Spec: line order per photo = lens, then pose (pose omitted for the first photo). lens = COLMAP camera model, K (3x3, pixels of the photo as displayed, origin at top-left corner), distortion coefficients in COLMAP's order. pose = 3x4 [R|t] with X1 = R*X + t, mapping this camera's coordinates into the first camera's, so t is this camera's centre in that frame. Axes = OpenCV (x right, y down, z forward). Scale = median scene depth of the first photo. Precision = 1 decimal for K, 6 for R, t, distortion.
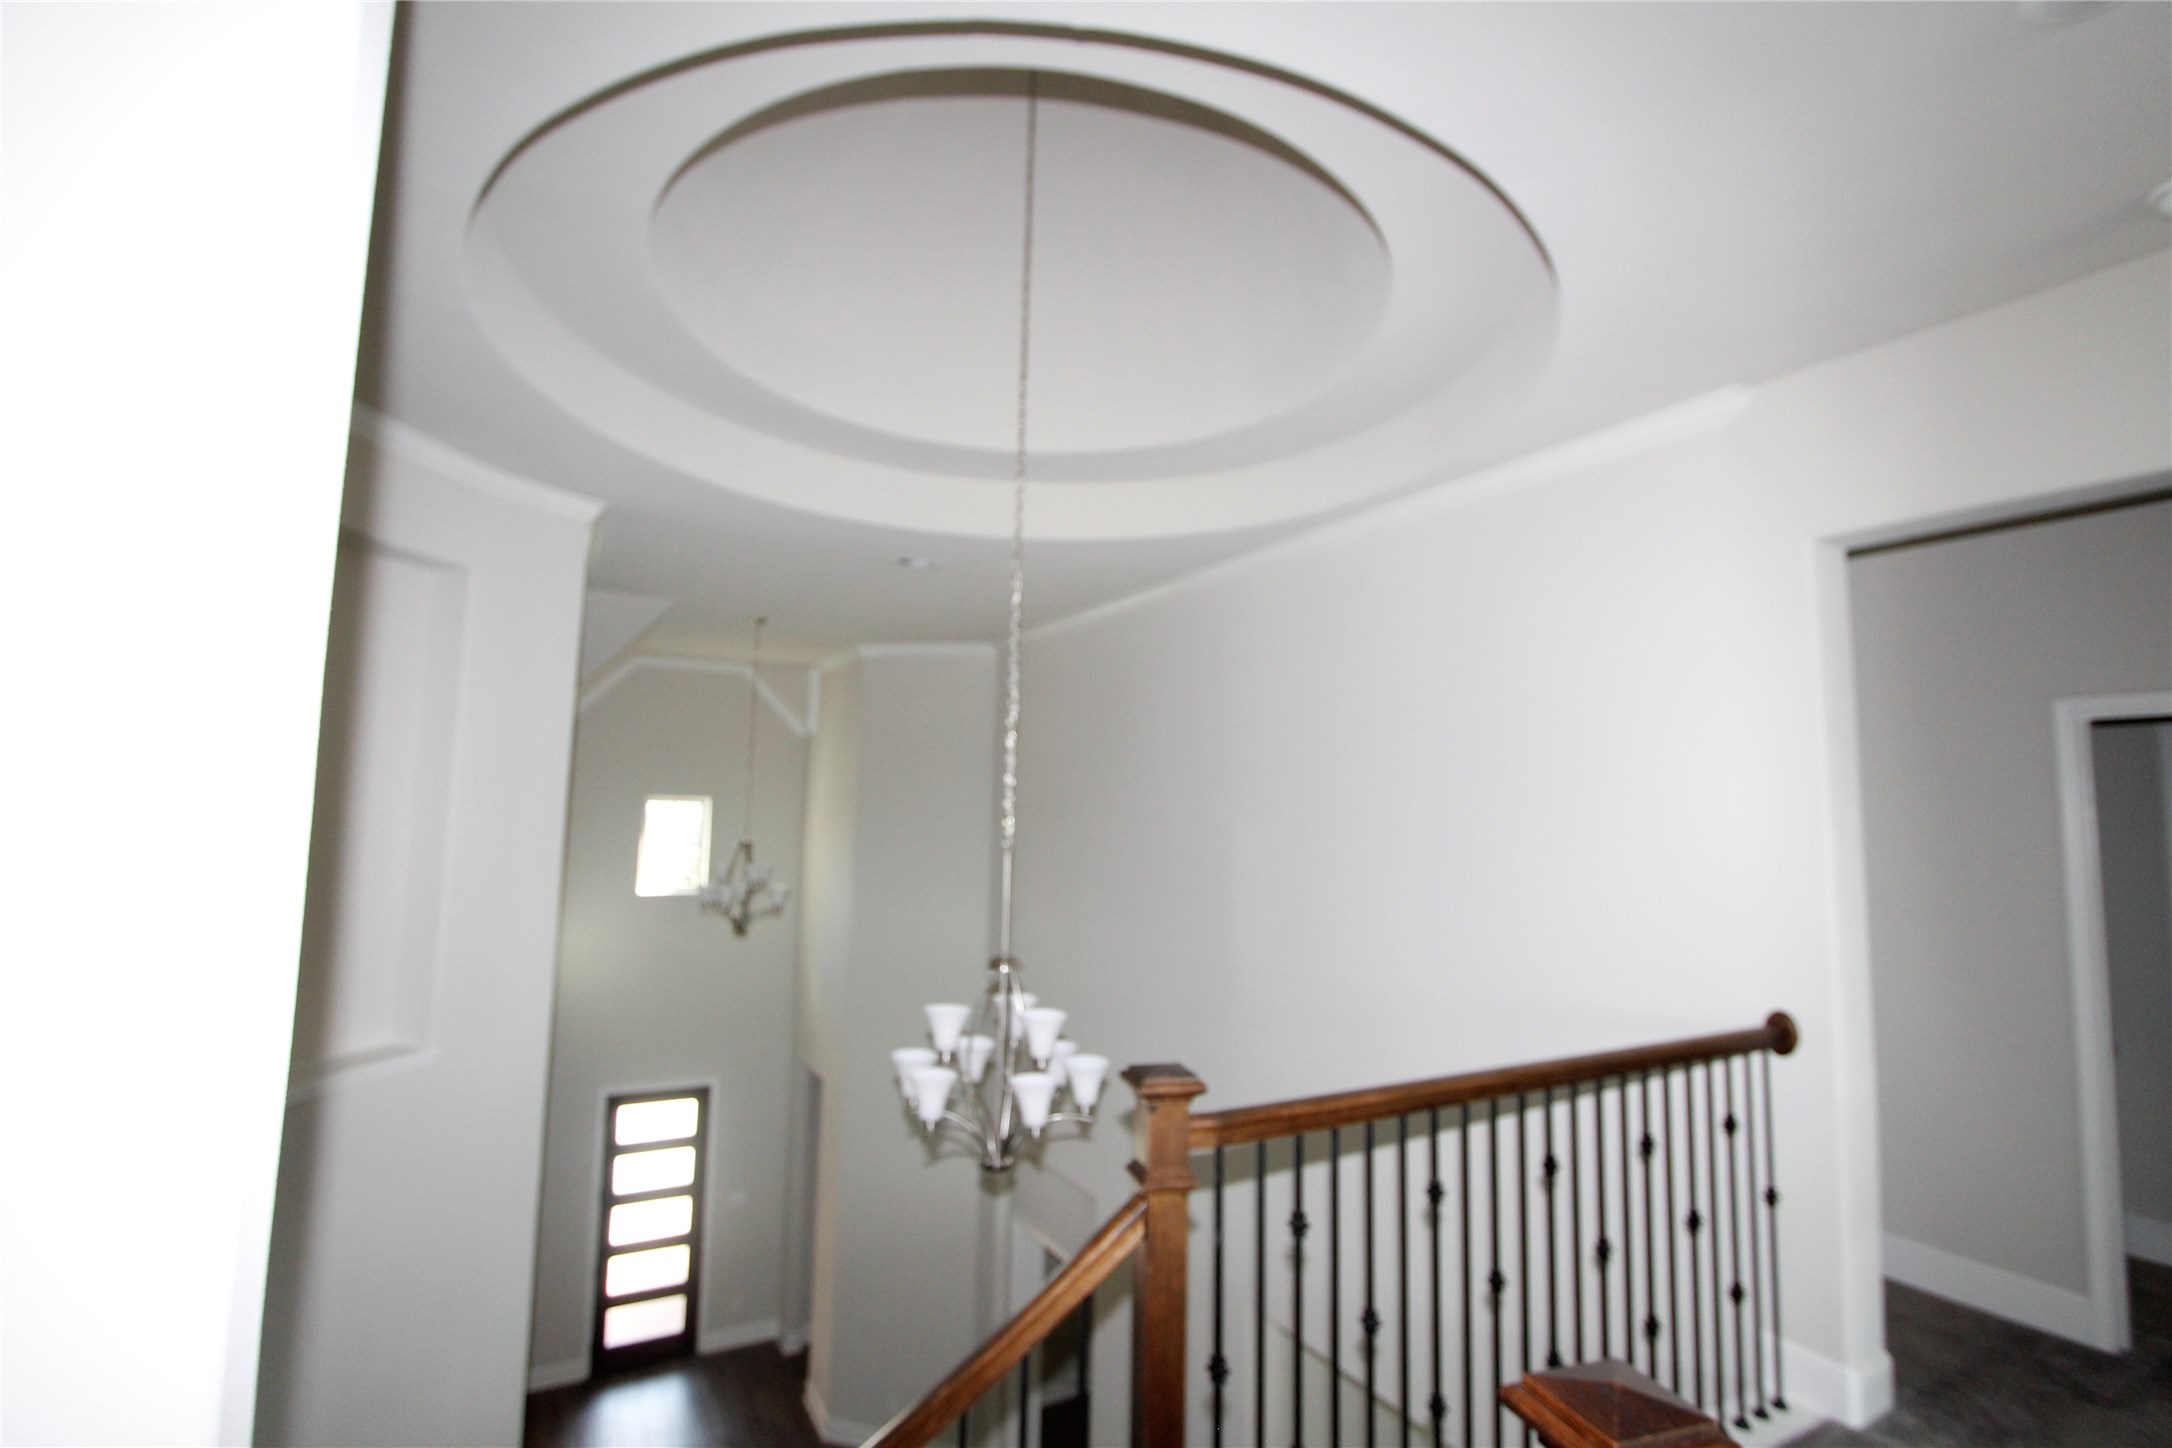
lens RADIAL K [[996.6, 0, 1083.2], [0, 996.6, 717.1], [0, 0, 1]] dist [-0.011032, 0.000716]
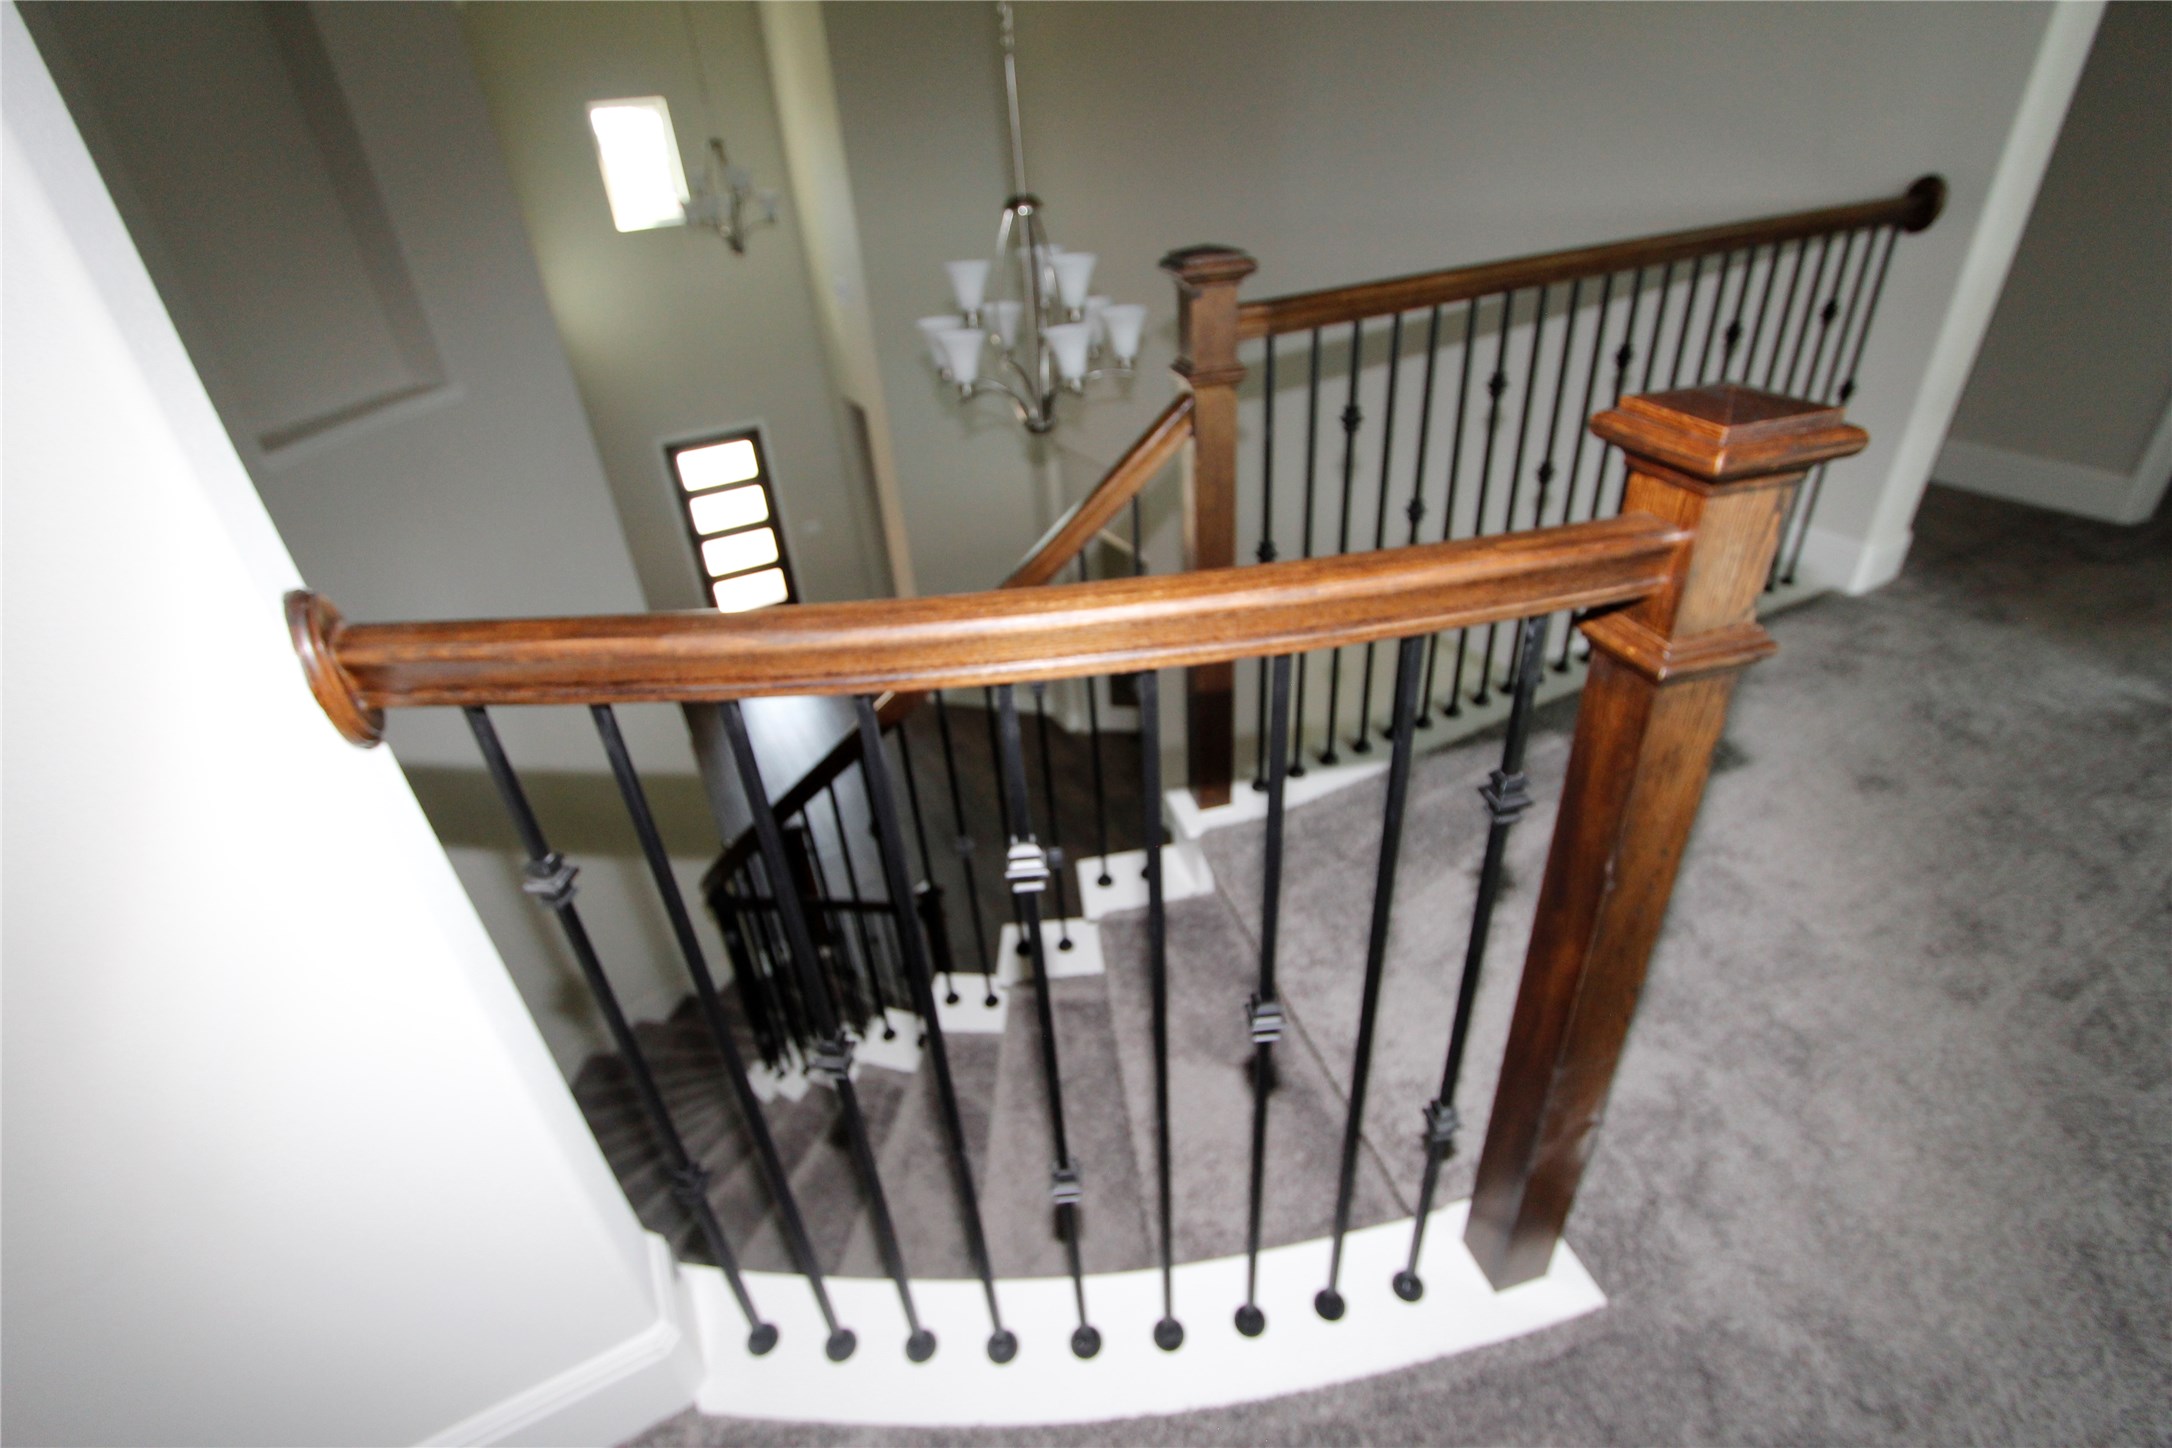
lens RADIAL K [[996.6, 0, 1087.6], [0, 996.6, 729.0], [0, 0, 1]] dist [-0.011032, 0.000716]
pose [[0.995799, -0.067264, -0.062130, 0.000695], [0.091127, 0.794445, 0.600460, 0.097092], [0.008970, -0.603600, 0.797237, 0.028981]]
